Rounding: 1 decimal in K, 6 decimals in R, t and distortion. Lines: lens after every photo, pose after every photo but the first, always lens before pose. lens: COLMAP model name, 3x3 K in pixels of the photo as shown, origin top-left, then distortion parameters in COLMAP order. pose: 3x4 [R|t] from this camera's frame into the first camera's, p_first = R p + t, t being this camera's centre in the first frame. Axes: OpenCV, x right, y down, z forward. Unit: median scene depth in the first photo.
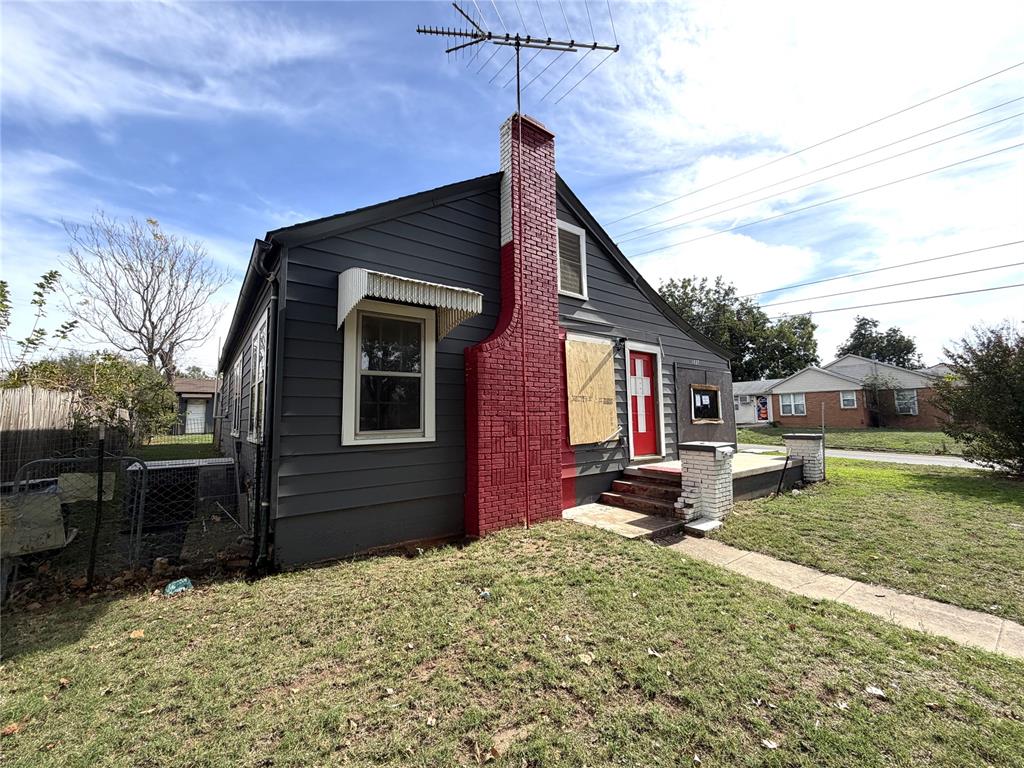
lens RADIAL K [[419.3, 0, 506.0], [0, 419.3, 382.0], [0, 0, 1]] dist [0.001519, -0.001007]
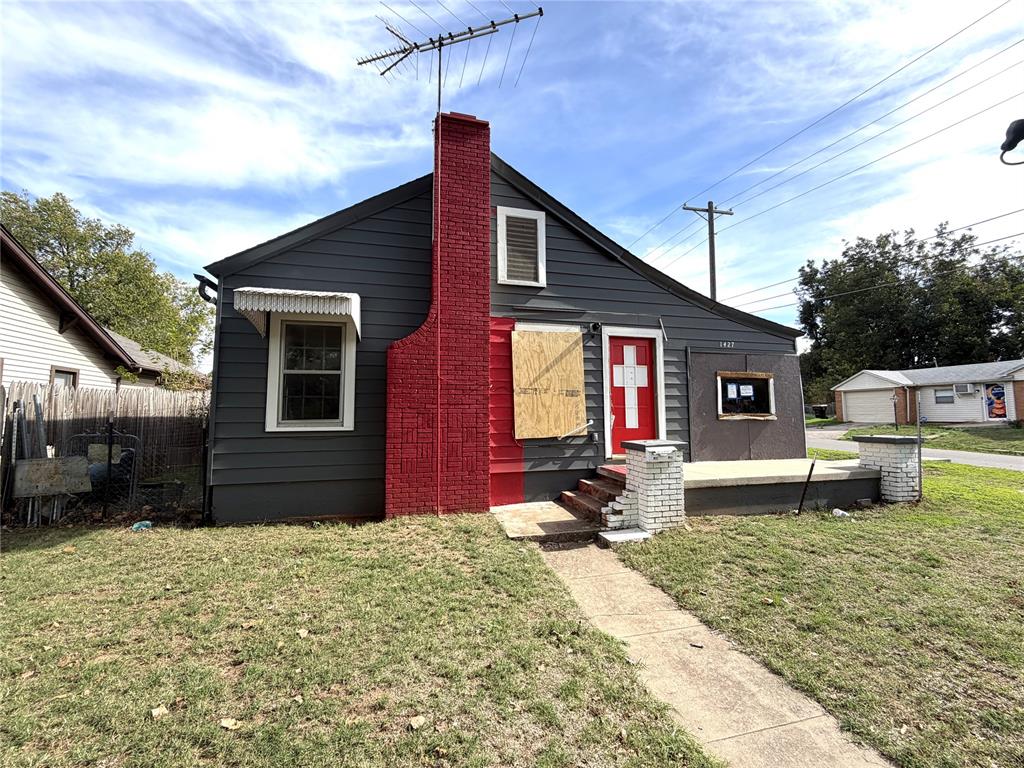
lens RADIAL K [[419.3, 0, 504.9], [0, 419.3, 381.8], [0, 0, 1]] dist [0.001519, -0.001007]
pose [[0.919494, -0.020002, -0.392594, 0.487619], [0.025967, 0.999614, 0.009887, 0.007395], [0.392245, -0.019286, 0.919659, 0.093753]]
